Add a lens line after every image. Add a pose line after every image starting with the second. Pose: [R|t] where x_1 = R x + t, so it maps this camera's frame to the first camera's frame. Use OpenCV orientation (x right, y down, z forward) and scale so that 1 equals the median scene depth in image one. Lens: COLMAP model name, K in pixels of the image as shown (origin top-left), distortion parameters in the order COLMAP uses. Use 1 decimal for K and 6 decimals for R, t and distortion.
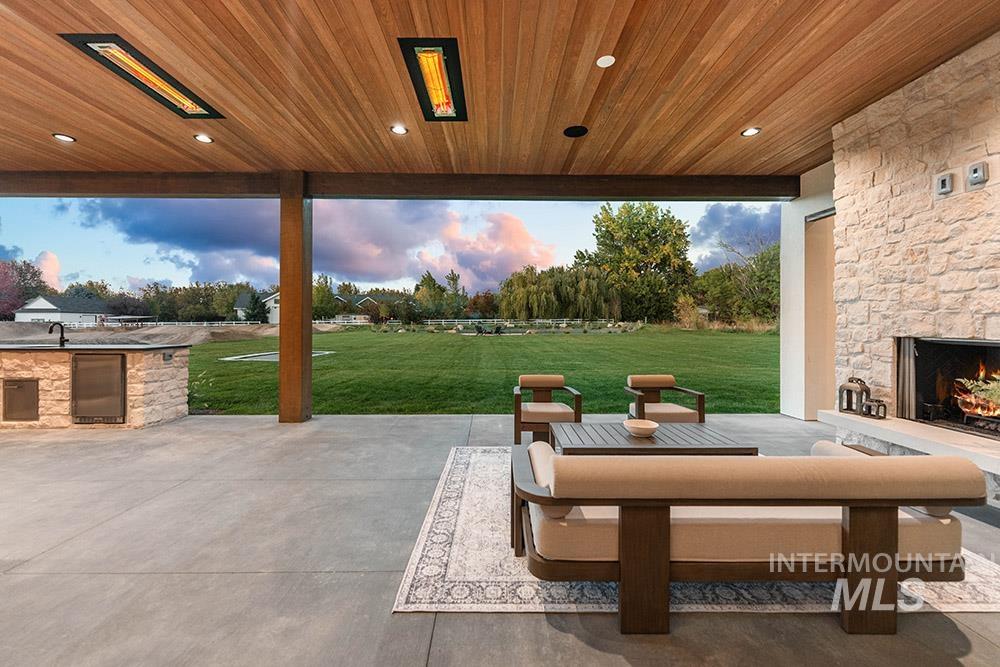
lens RADIAL K [[404.2, 0, 495.7], [0, 404.2, 322.9], [0, 0, 1]] dist [-0.000363, -0.000161]
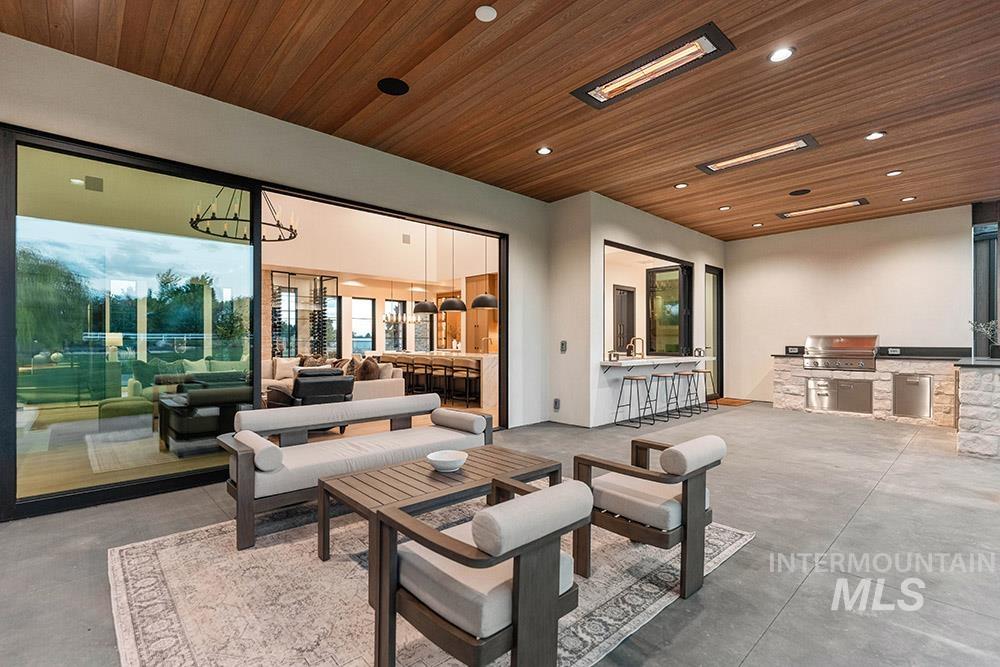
lens RADIAL K [[455.0, 0, 499.4], [0, 455.0, 341.5], [0, 0, 1]] dist [0.000275, 0.000090]
pose [[-0.736301, 0.000525, -0.676654, 0.046672], [0.002334, 0.999996, -0.001763, 0.001019], [0.676650, -0.002877, -0.736299, 0.090138]]
